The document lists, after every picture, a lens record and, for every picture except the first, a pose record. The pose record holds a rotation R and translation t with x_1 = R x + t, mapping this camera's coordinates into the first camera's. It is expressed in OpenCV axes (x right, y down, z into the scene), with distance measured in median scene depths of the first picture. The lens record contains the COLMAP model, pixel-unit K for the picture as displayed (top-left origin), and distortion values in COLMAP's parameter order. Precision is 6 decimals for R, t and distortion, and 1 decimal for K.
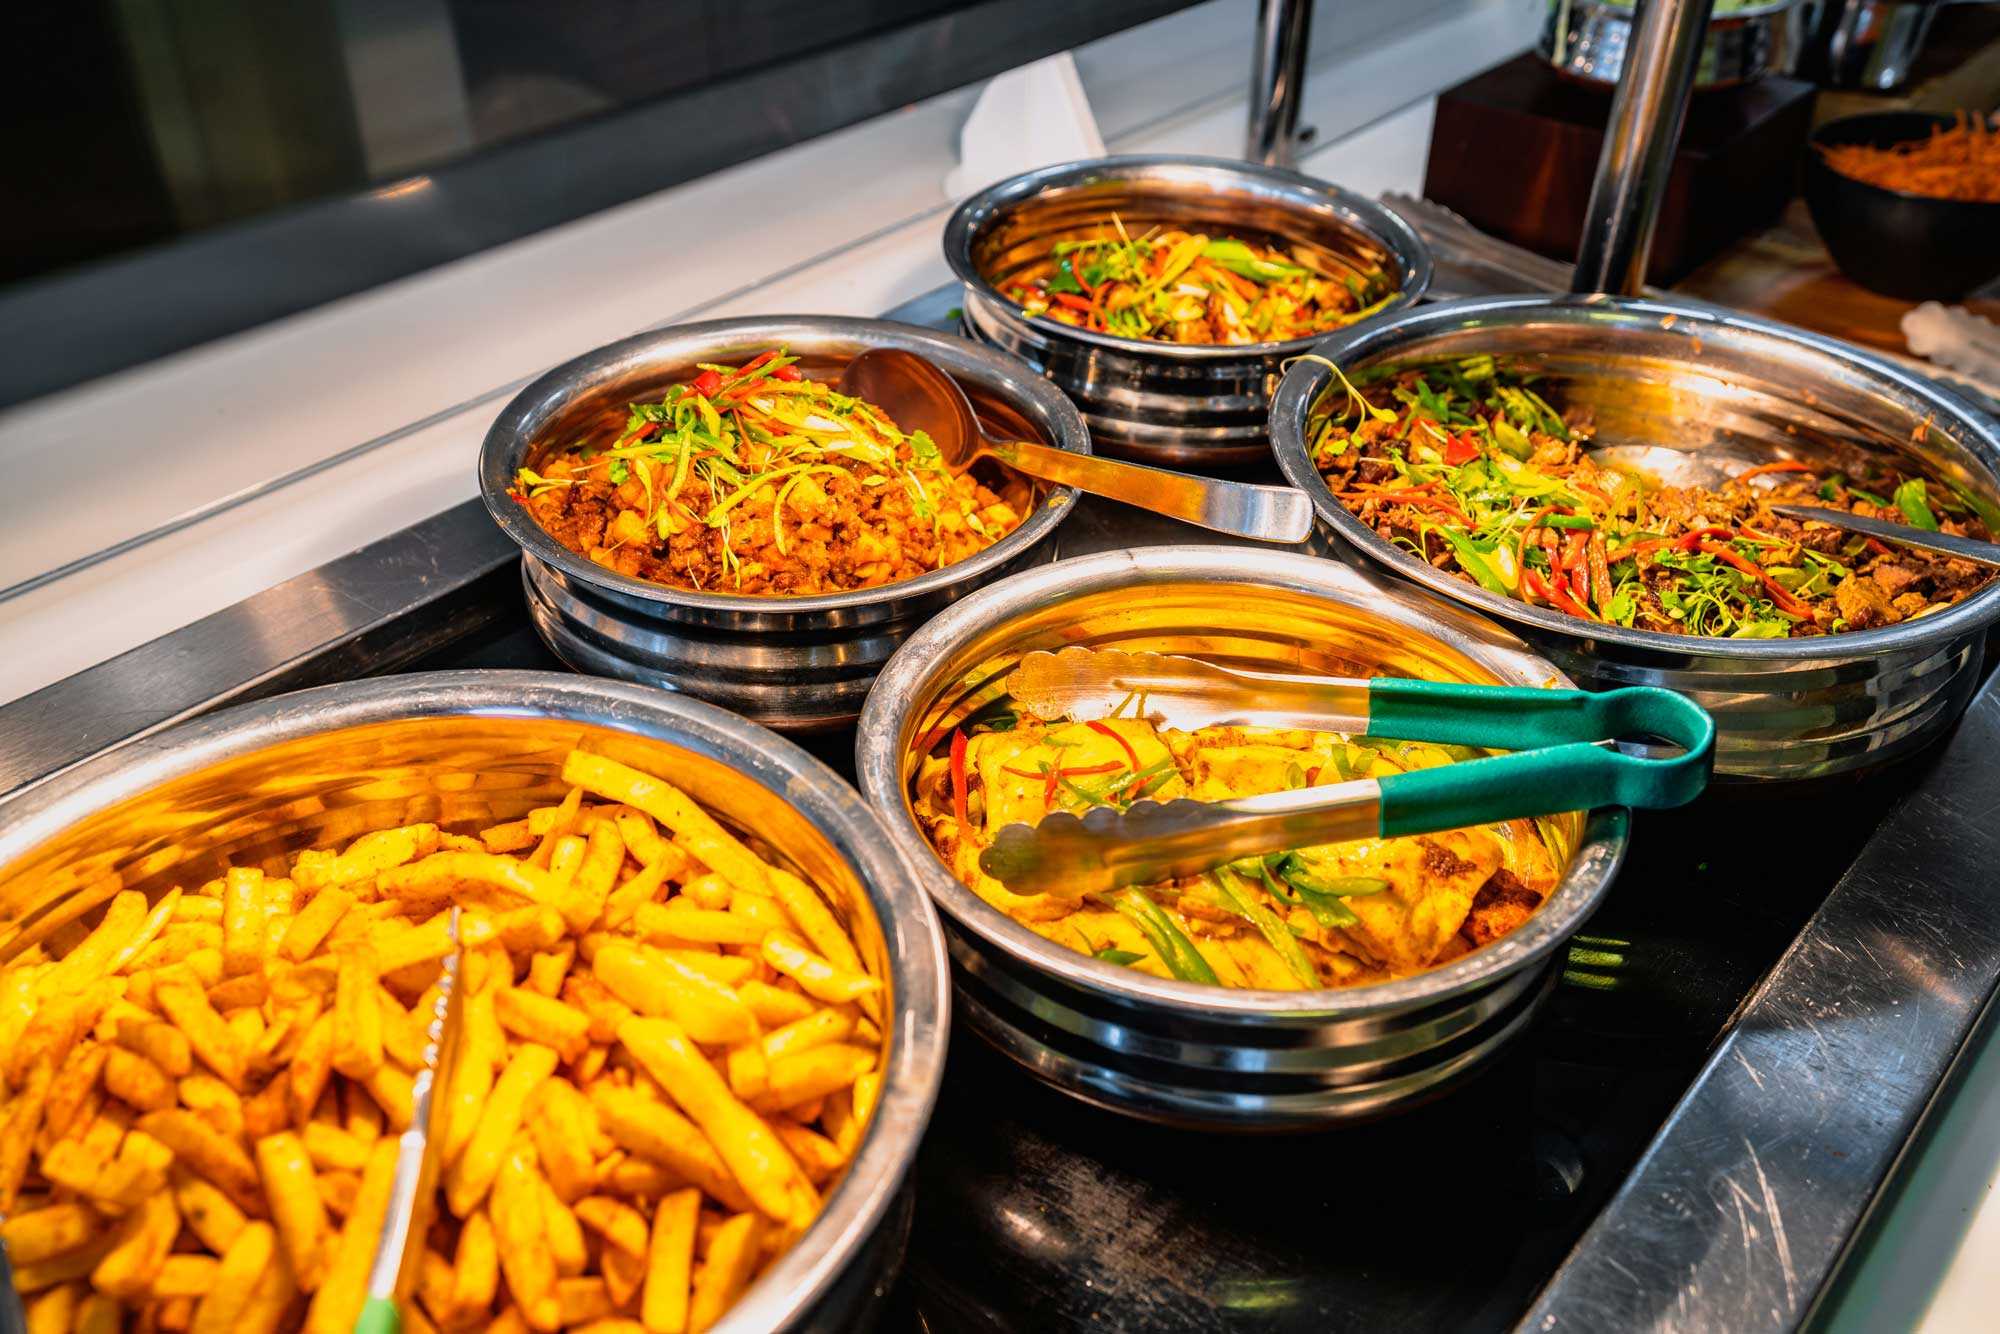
lens RADIAL K [[1766.4, 0, 1000.0], [0, 1766.4, 667.0], [0, 0, 1]] dist [0.001611, 0.000762]
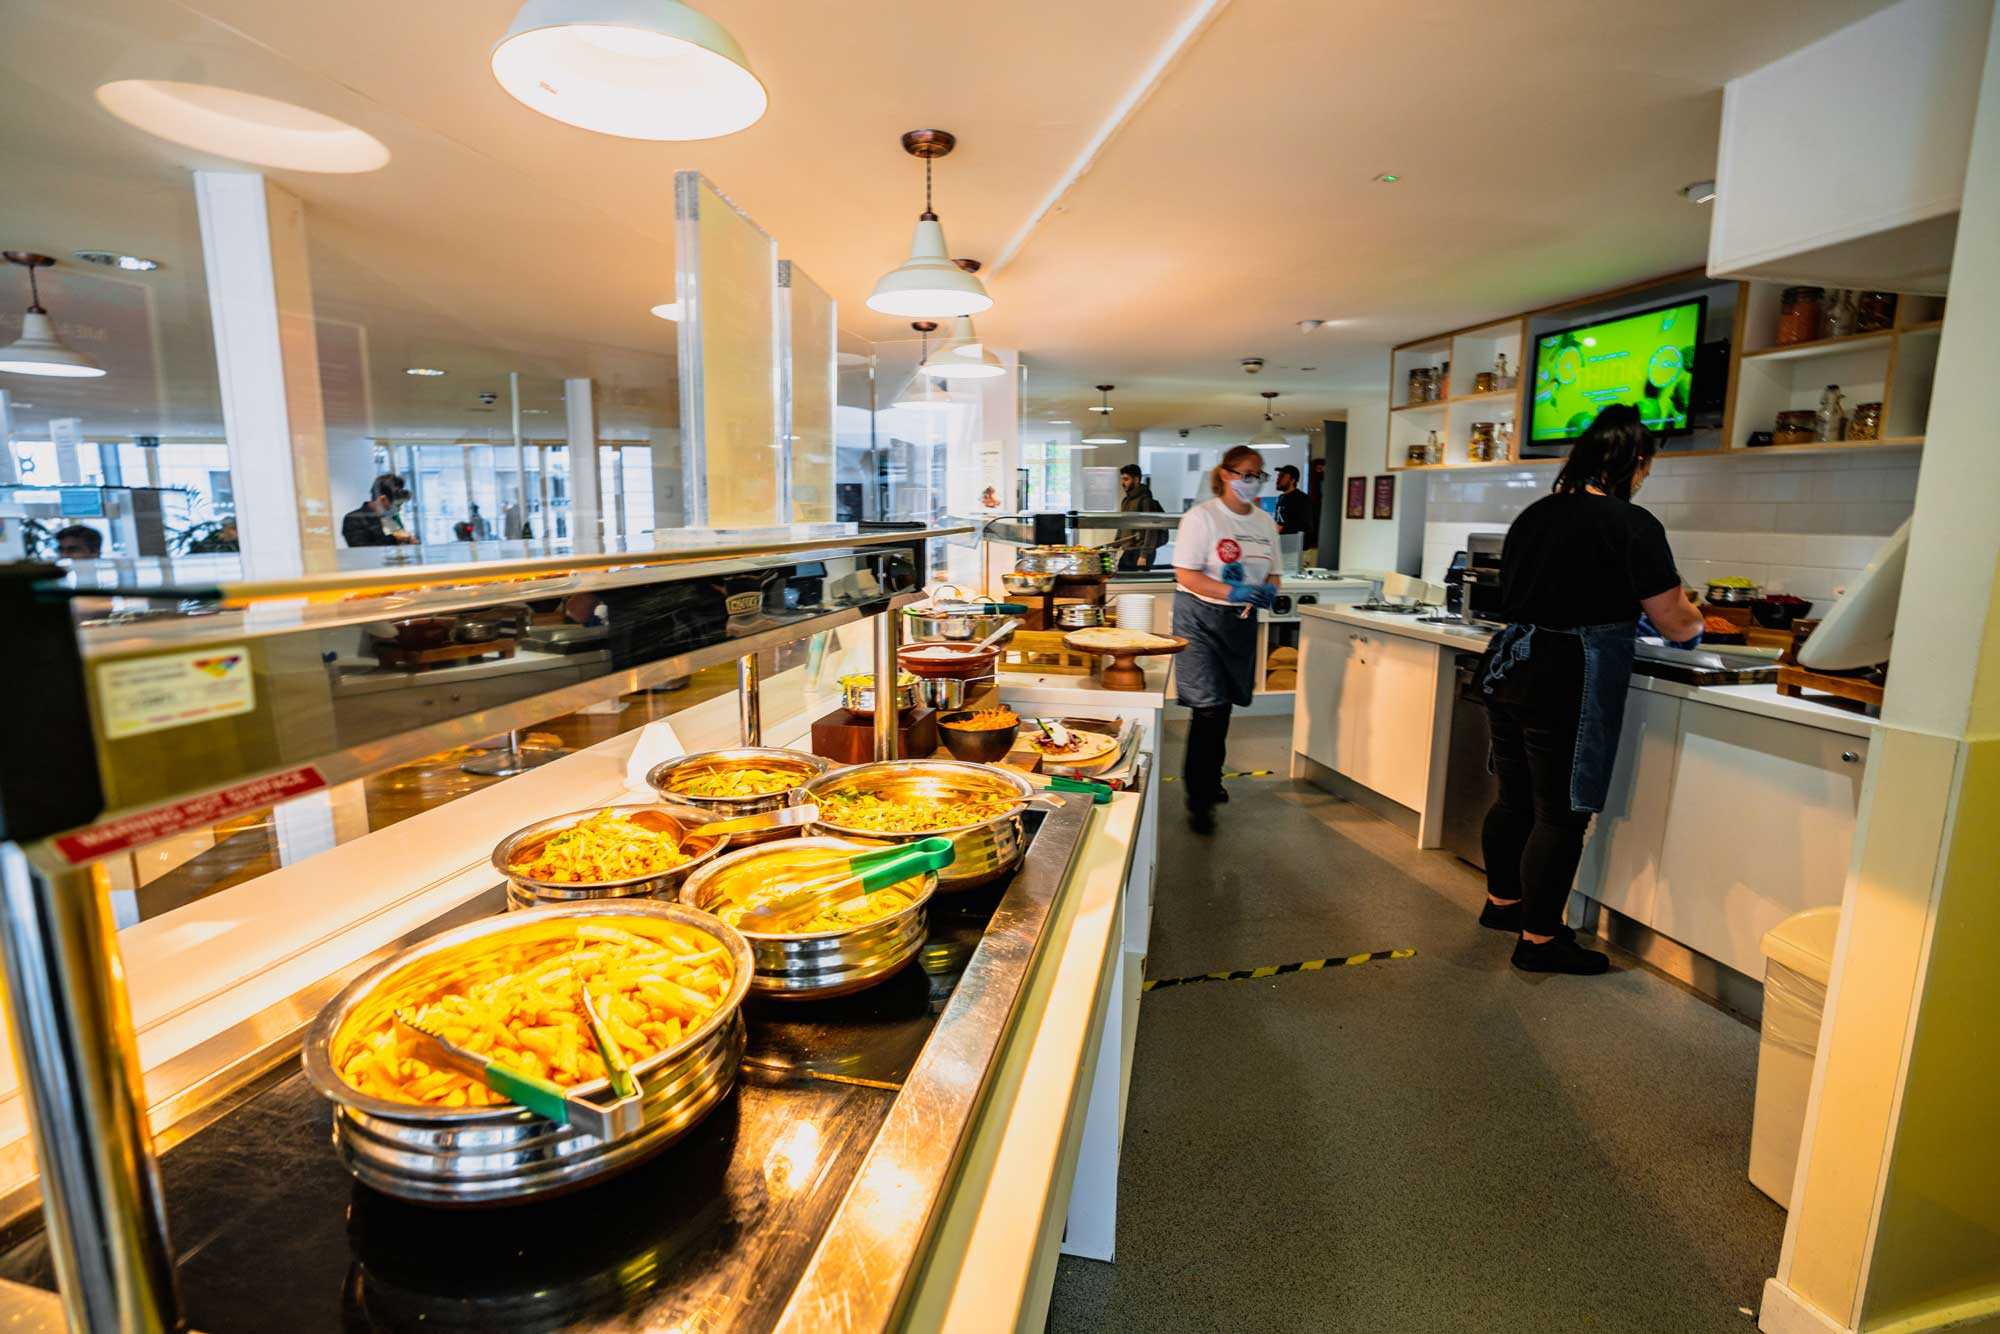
lens RADIAL K [[926.6, 0, 1000.0], [0, 926.6, 667.0], [0, 0, 1]] dist [-0.021507, 0.000234]
pose [[0.878794, -0.077375, 0.470886, -0.204928], [0.279846, 0.882841, -0.377198, 0.275861], [-0.386532, 0.463255, 0.797488, -0.380631]]
